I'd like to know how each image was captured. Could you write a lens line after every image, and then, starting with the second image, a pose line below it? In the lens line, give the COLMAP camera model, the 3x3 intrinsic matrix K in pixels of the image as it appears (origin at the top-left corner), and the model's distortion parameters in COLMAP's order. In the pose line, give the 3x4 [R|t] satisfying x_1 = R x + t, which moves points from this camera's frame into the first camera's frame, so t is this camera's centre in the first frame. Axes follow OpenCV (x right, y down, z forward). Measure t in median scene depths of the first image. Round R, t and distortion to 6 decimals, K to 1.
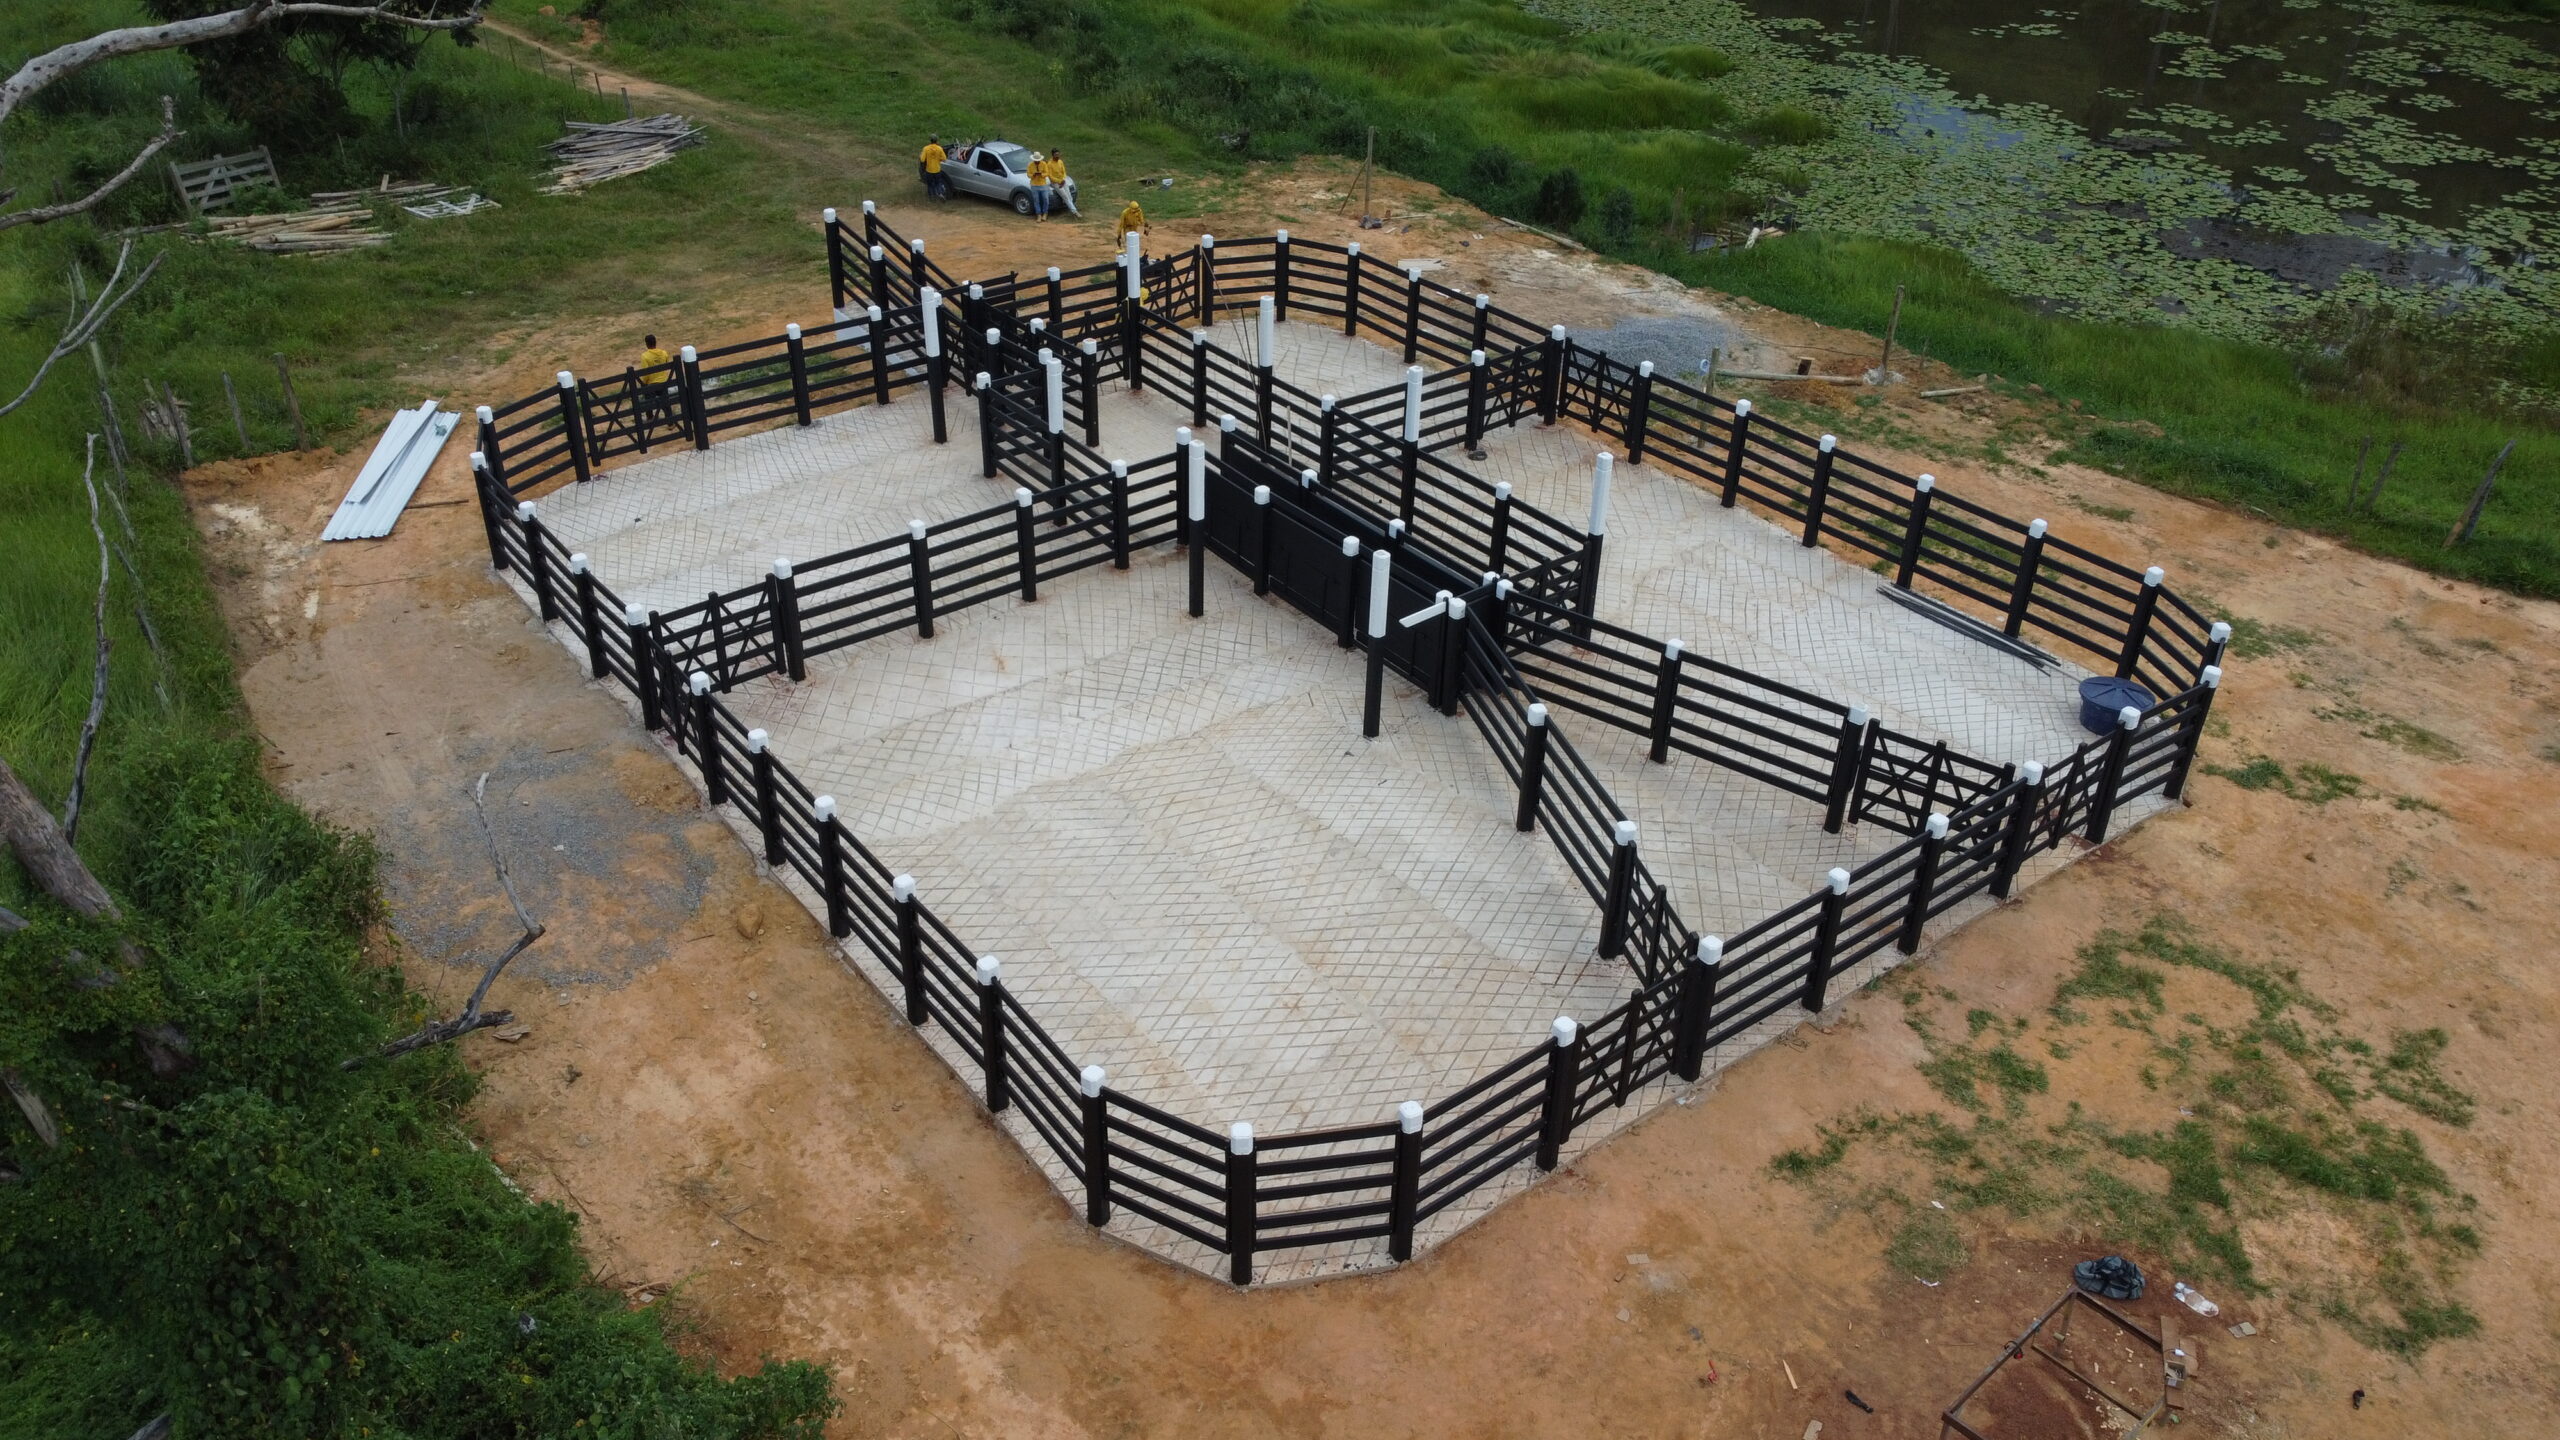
lens RADIAL K [[1910.8, 0, 1270.6], [0, 1910.8, 718.7], [0, 0, 1]] dist [0.002134, -0.005347]
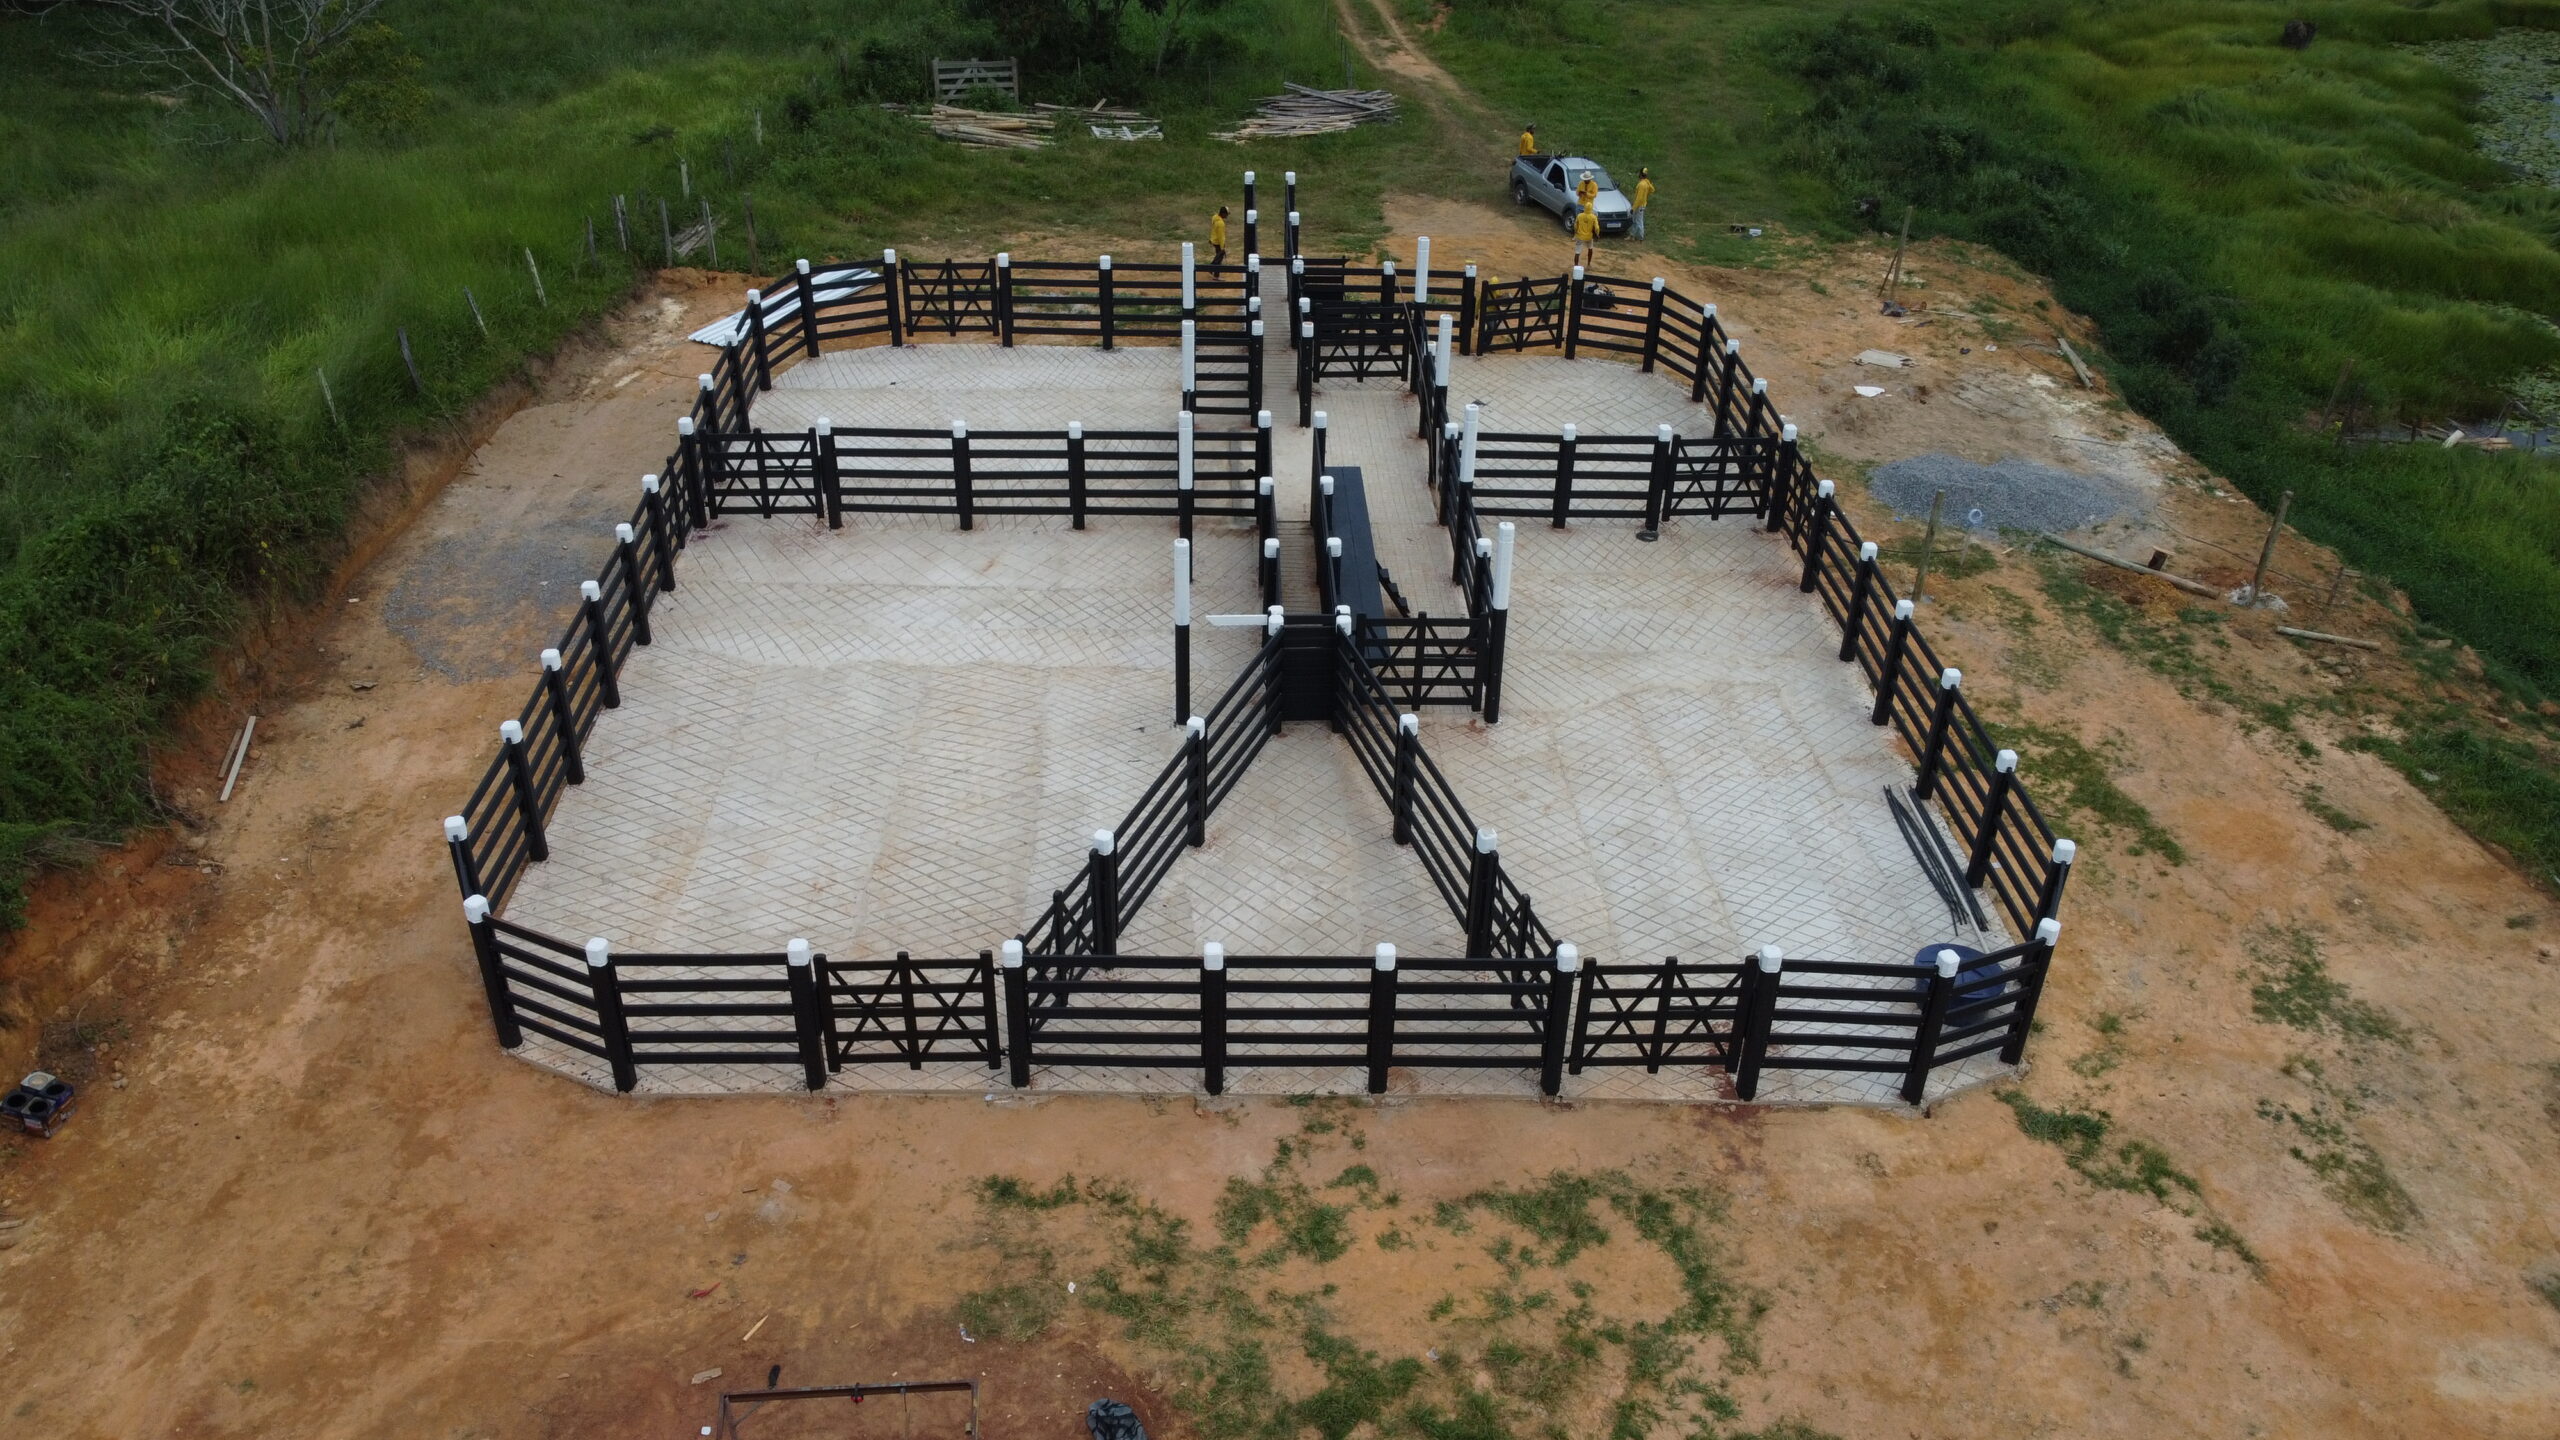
lens RADIAL K [[1910.8, 0, 1270.6], [0, 1910.8, 718.7], [0, 0, 1]] dist [0.002134, -0.005347]
pose [[0.810981, 0.312078, -0.494891, 0.478846], [-0.320150, 0.944696, 0.071092, -0.065050], [0.489708, 0.100785, 0.866042, 0.119507]]
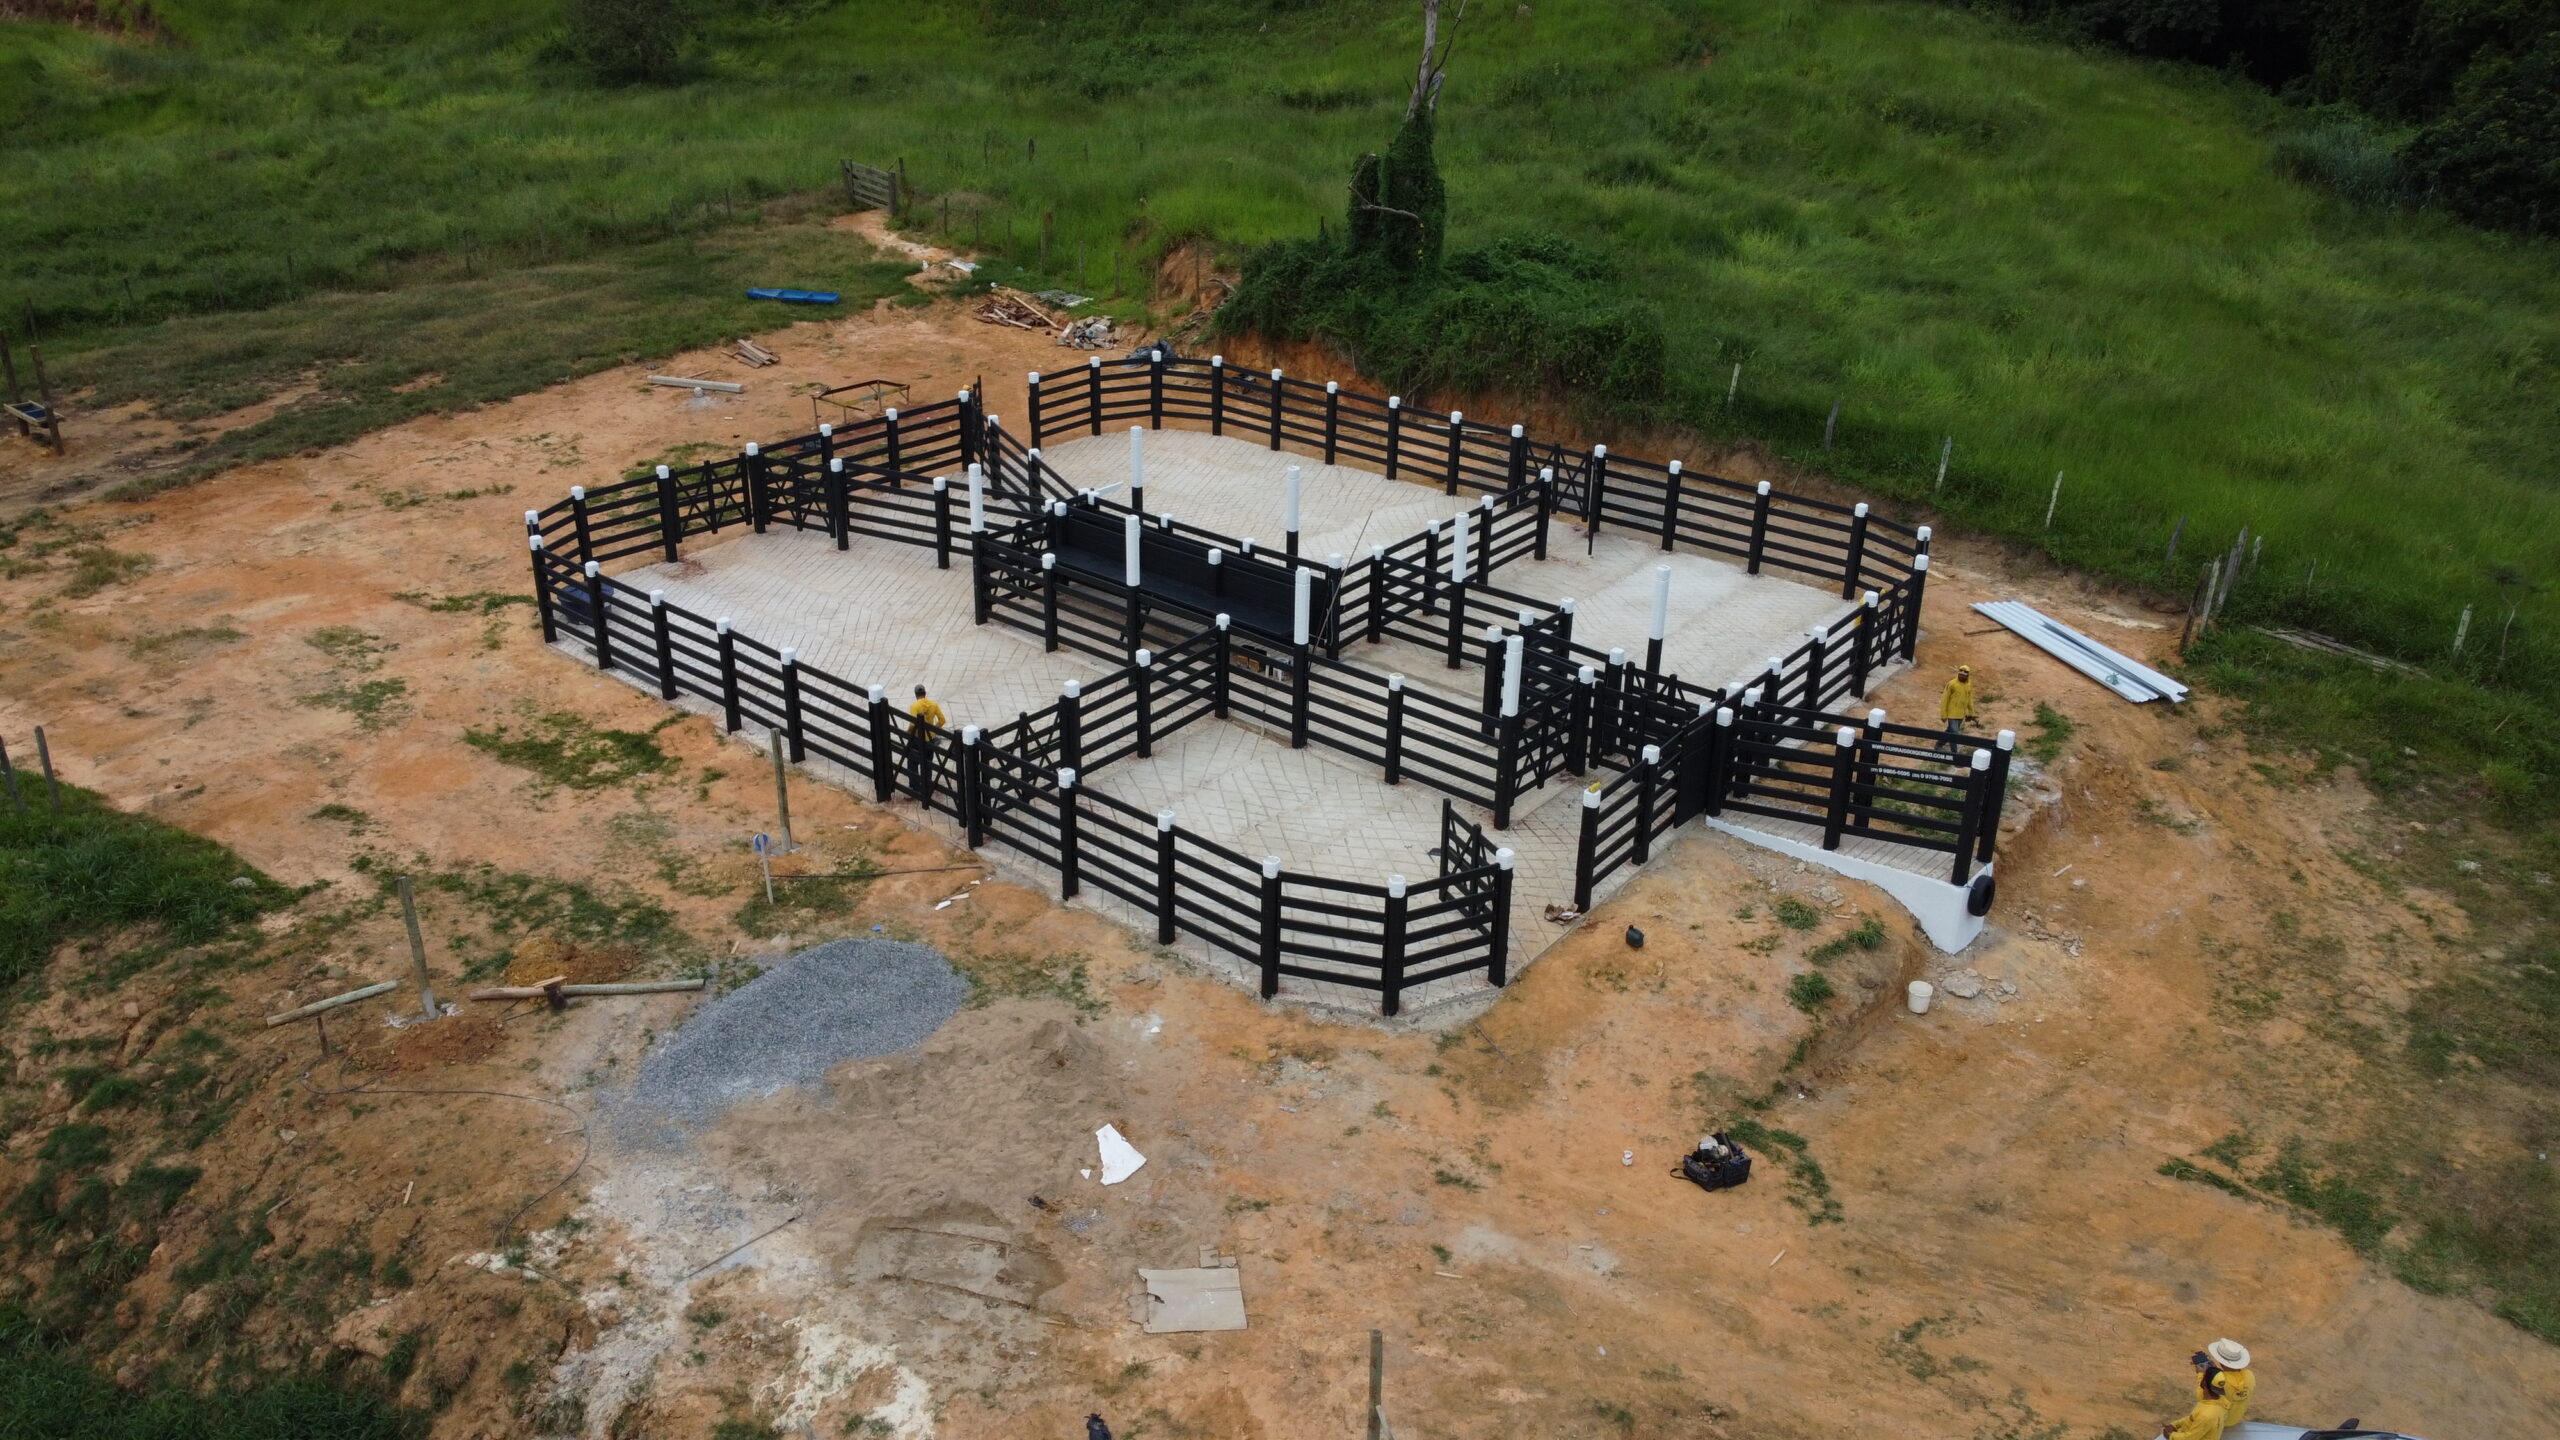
lens RADIAL K [[1910.8, 0, 1270.6], [0, 1910.8, 718.7], [0, 0, 1]] dist [0.002134, -0.005347]
pose [[-0.979290, 0.048807, -0.196494, 0.200876], [-0.138909, 0.544097, 0.827444, -0.946285], [0.147297, 0.837602, -0.526049, 1.545483]]
